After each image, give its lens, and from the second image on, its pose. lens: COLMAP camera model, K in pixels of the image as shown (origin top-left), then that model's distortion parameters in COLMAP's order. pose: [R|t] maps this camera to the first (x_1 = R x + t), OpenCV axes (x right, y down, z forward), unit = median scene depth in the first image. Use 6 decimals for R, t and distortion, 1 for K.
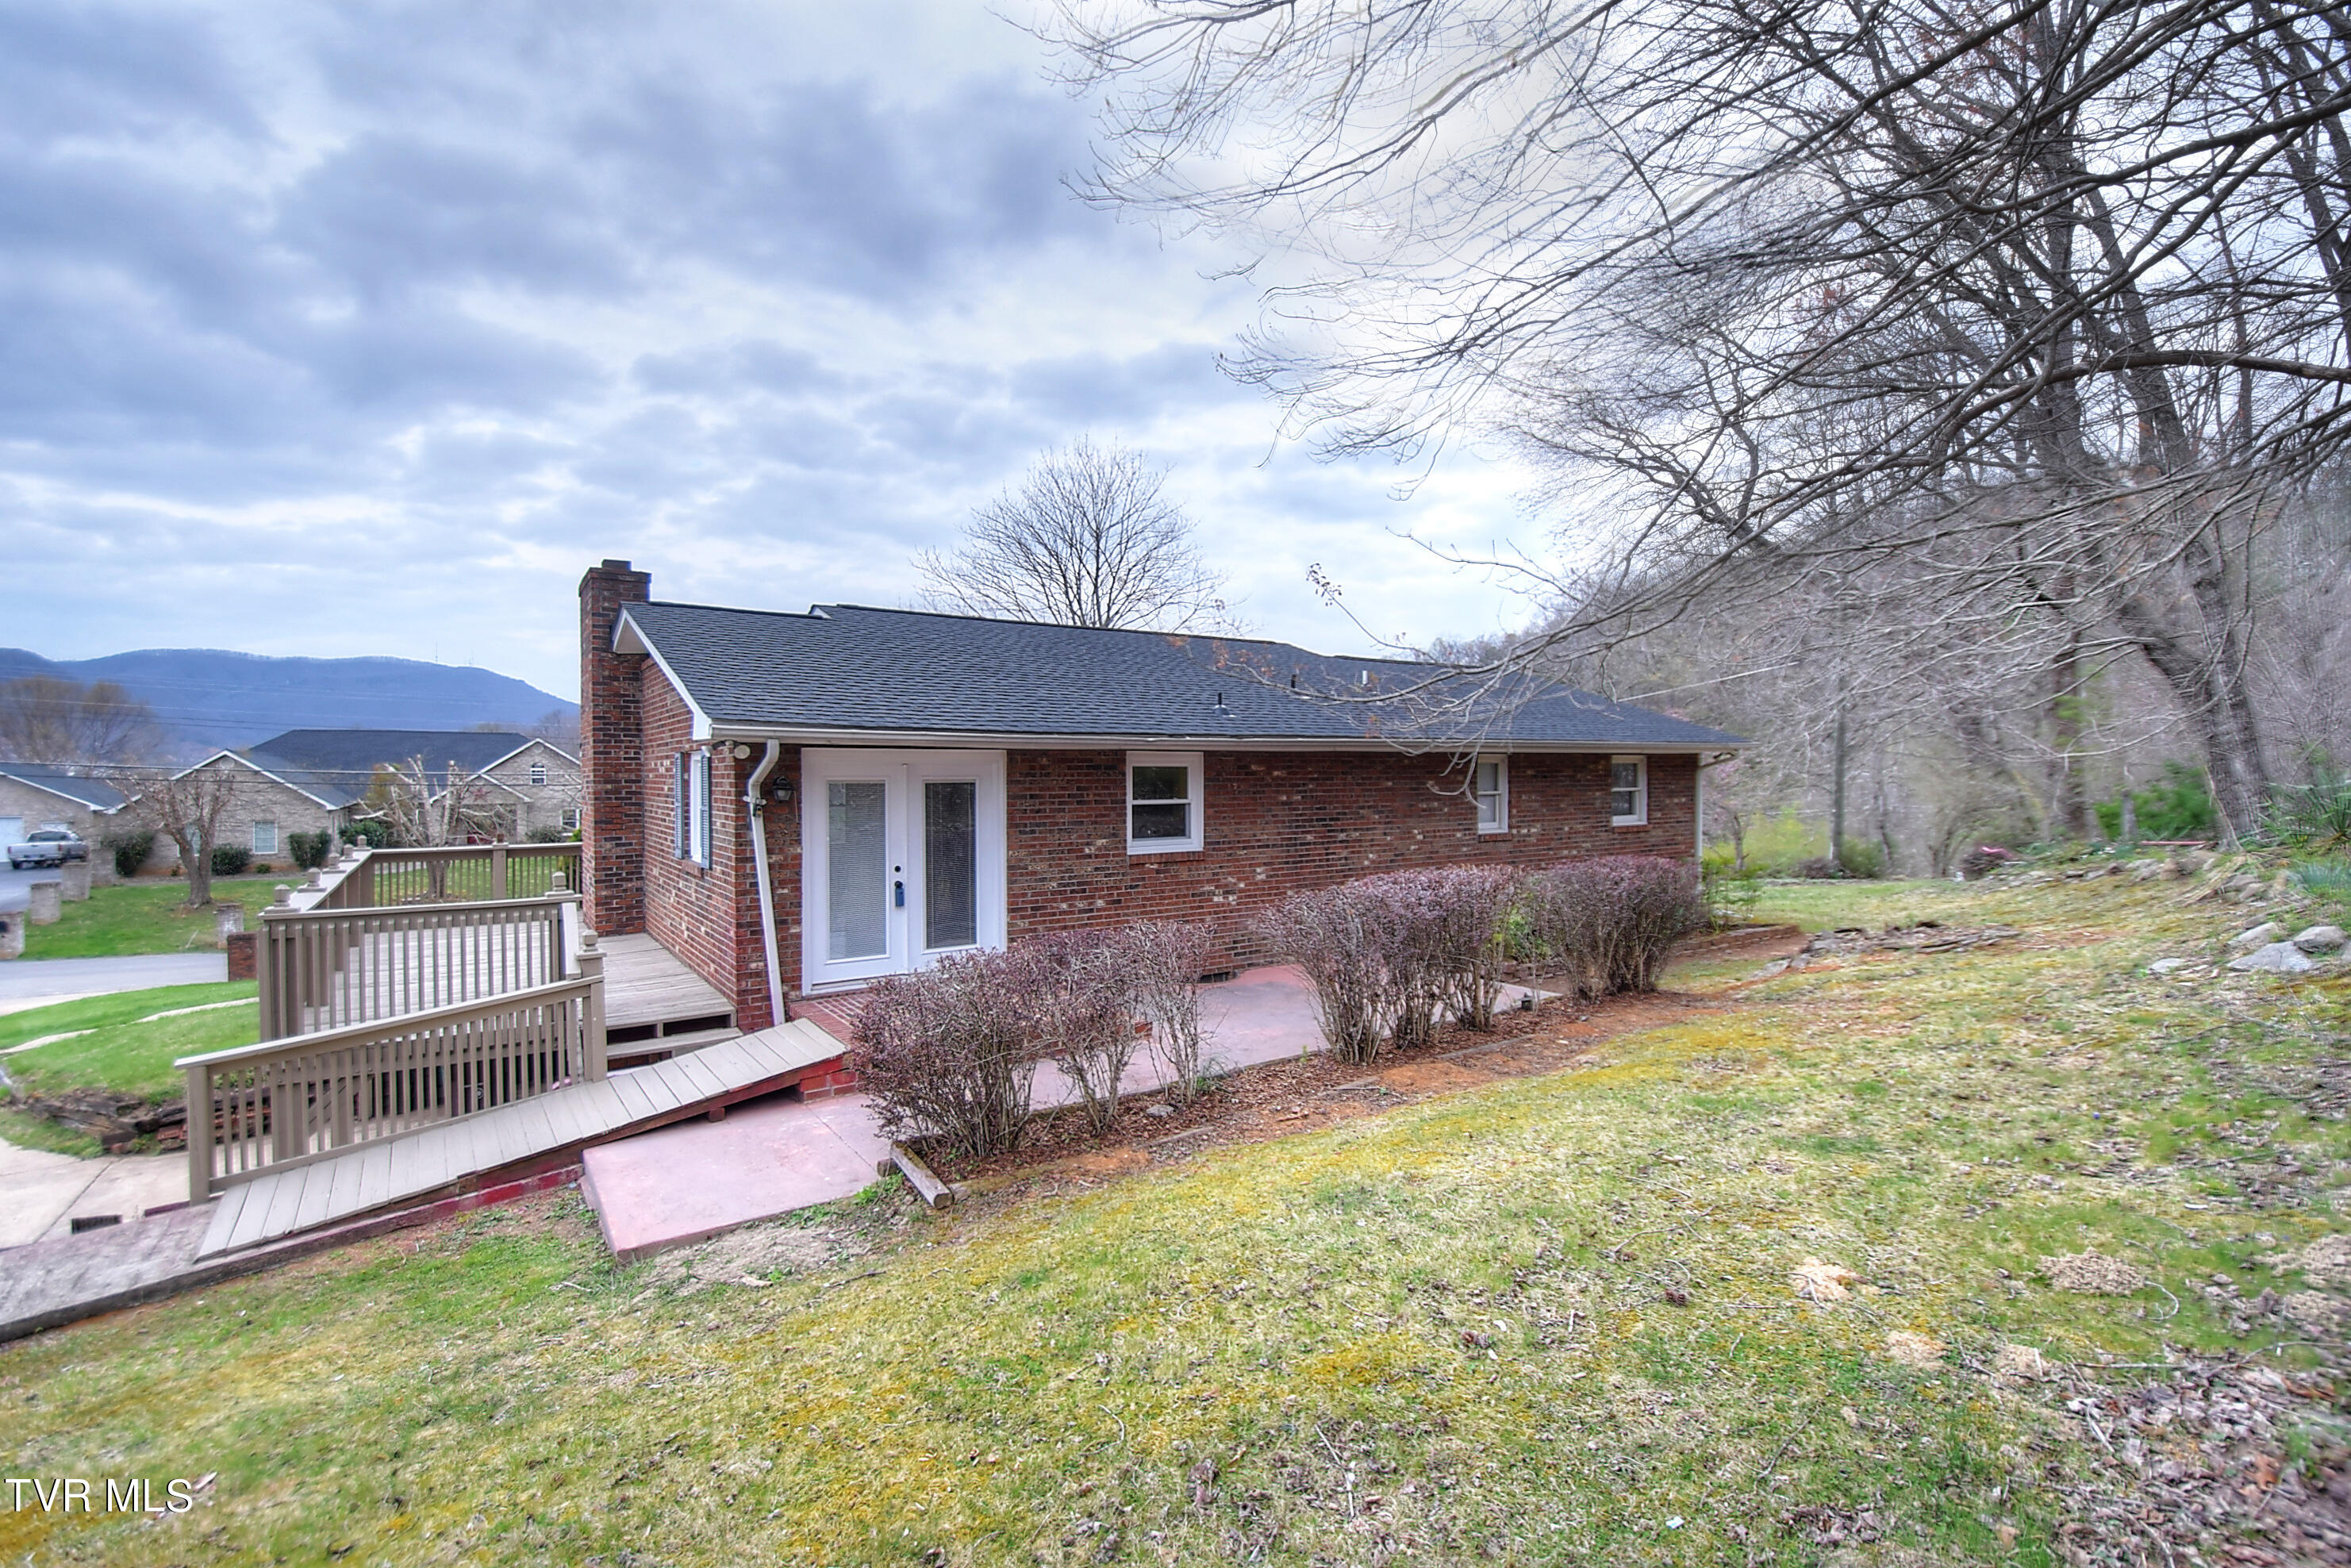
lens RADIAL K [[1041.8, 0, 1176.9], [0, 1041.8, 787.1], [0, 0, 1]] dist [-0.001224, -0.003922]
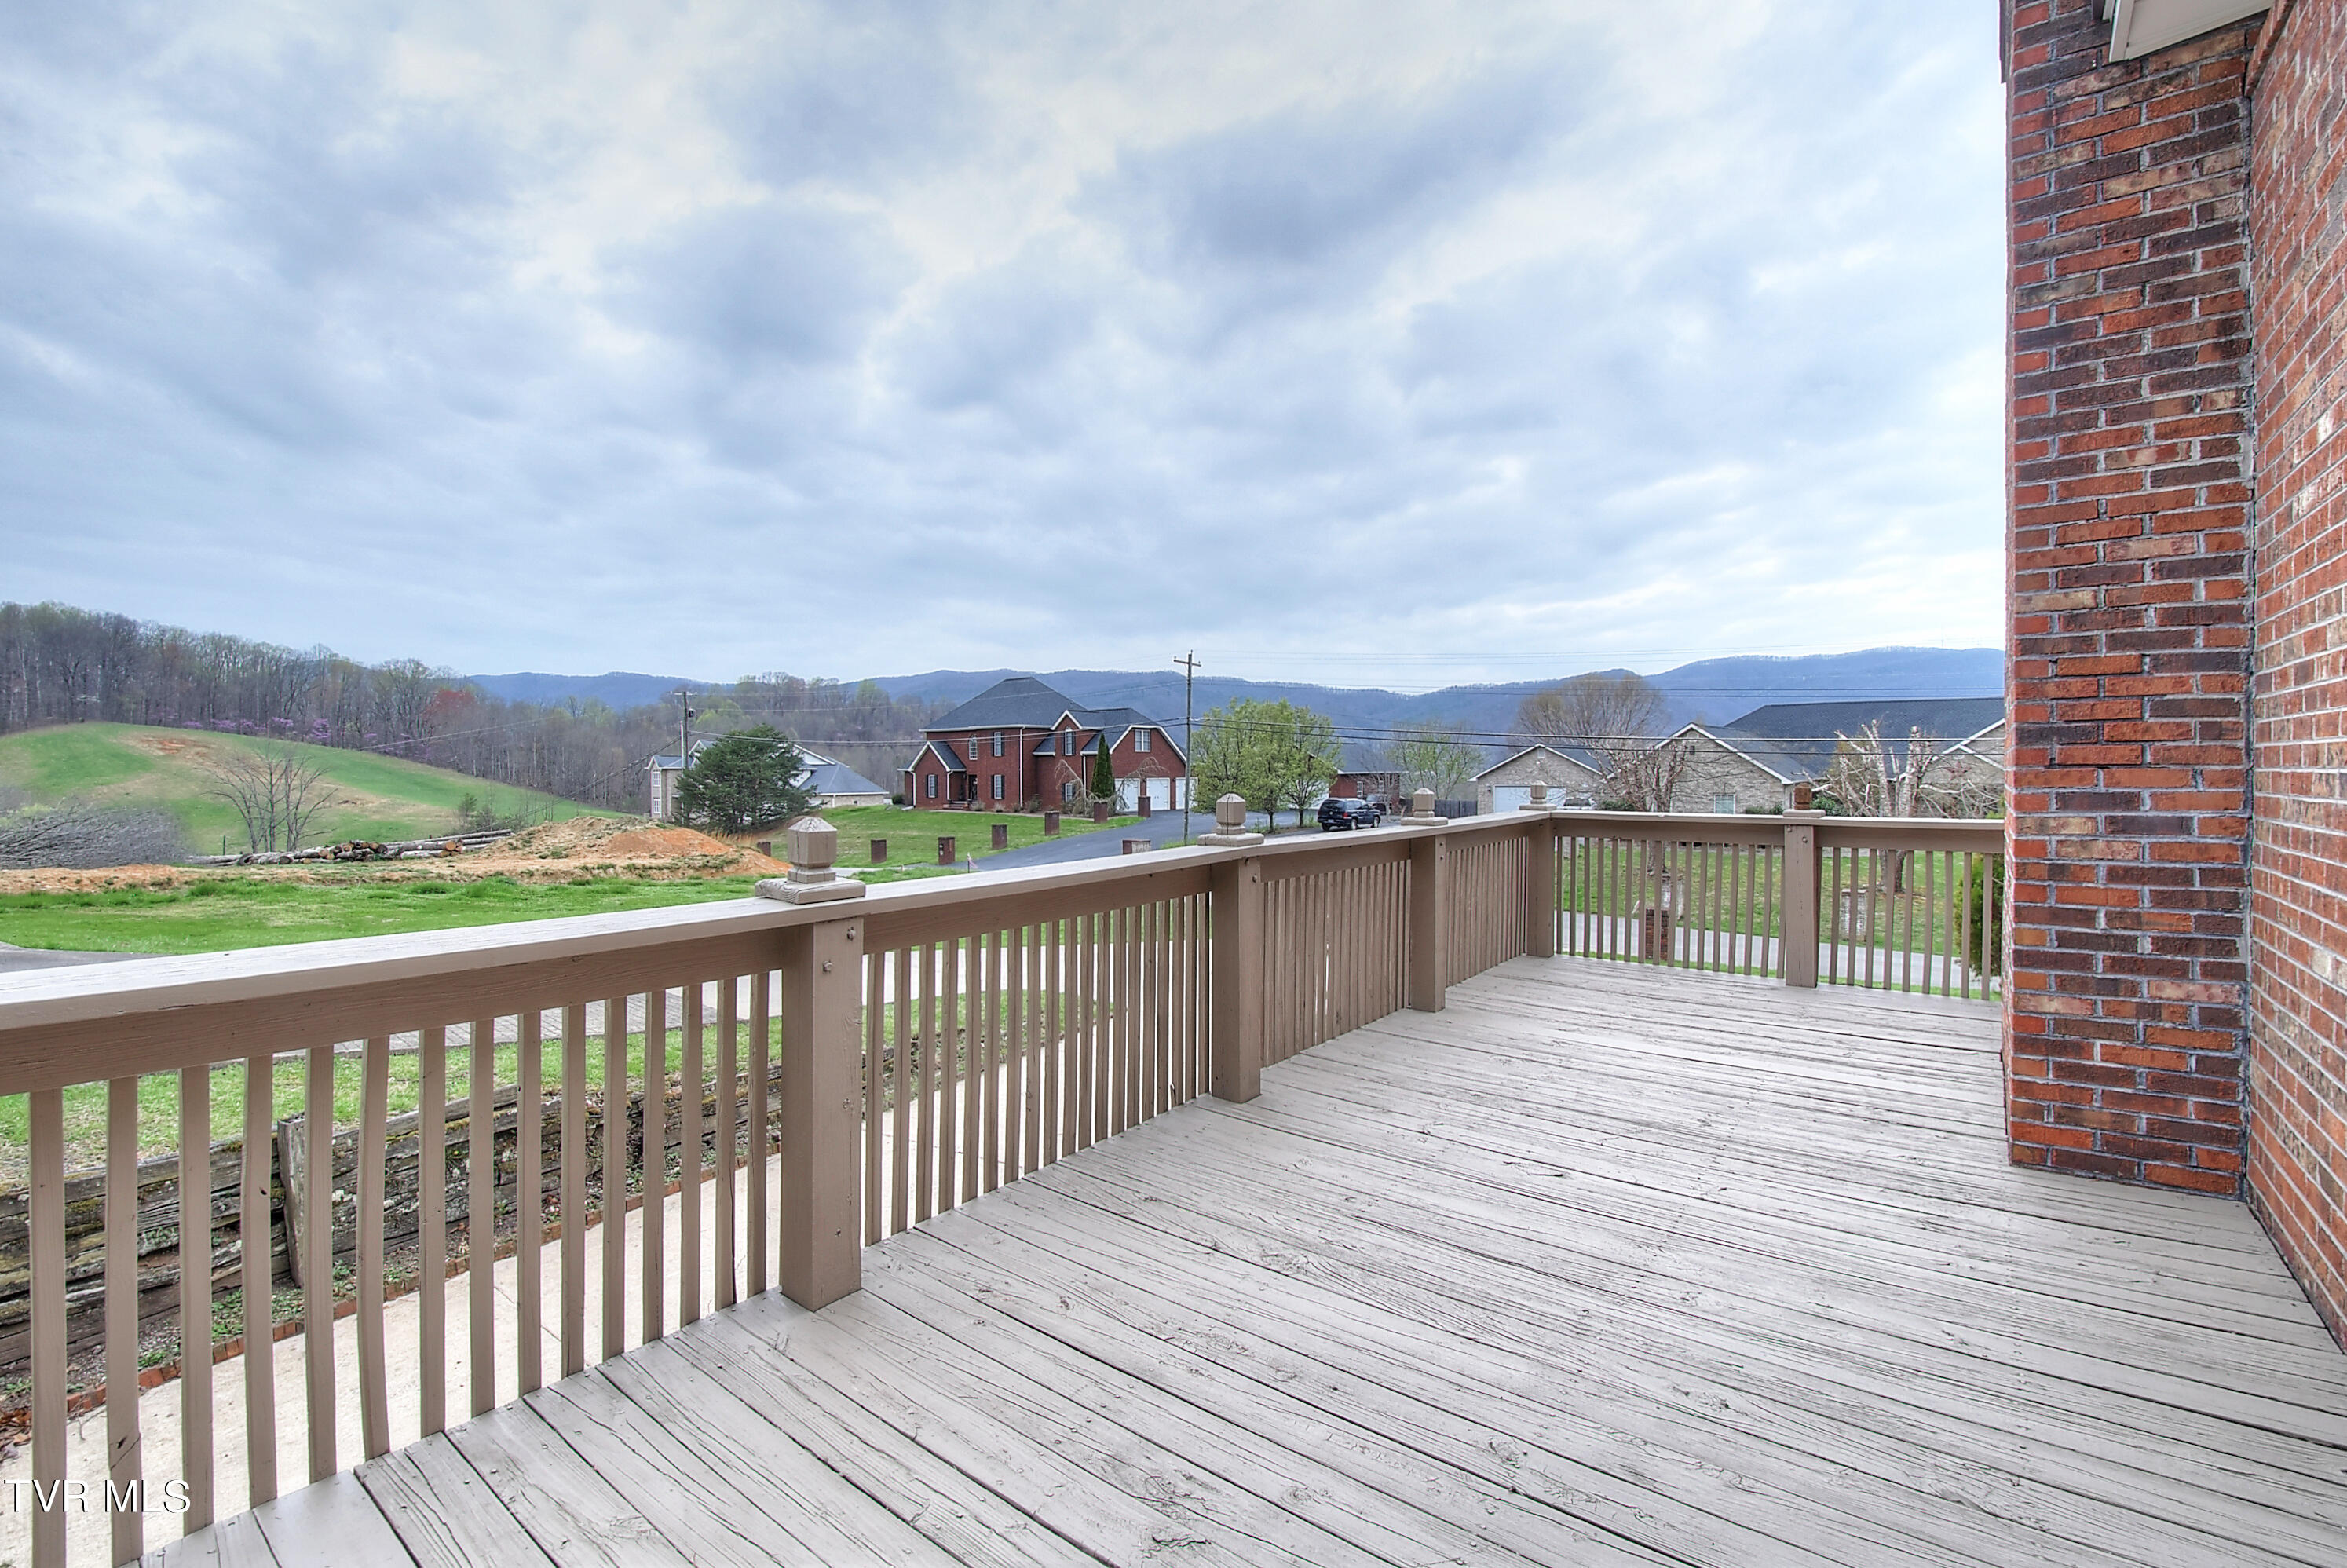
lens RADIAL K [[1021.3, 0, 1156.4], [0, 1021.3, 786.2], [0, 0, 1]] dist [-0.000331, -0.000450]
pose [[0.290235, 0.017385, -0.956797, -0.111902], [-0.006058, 0.999848, 0.016330, 0.013217], [0.956936, 0.001057, 0.290296, 0.214364]]
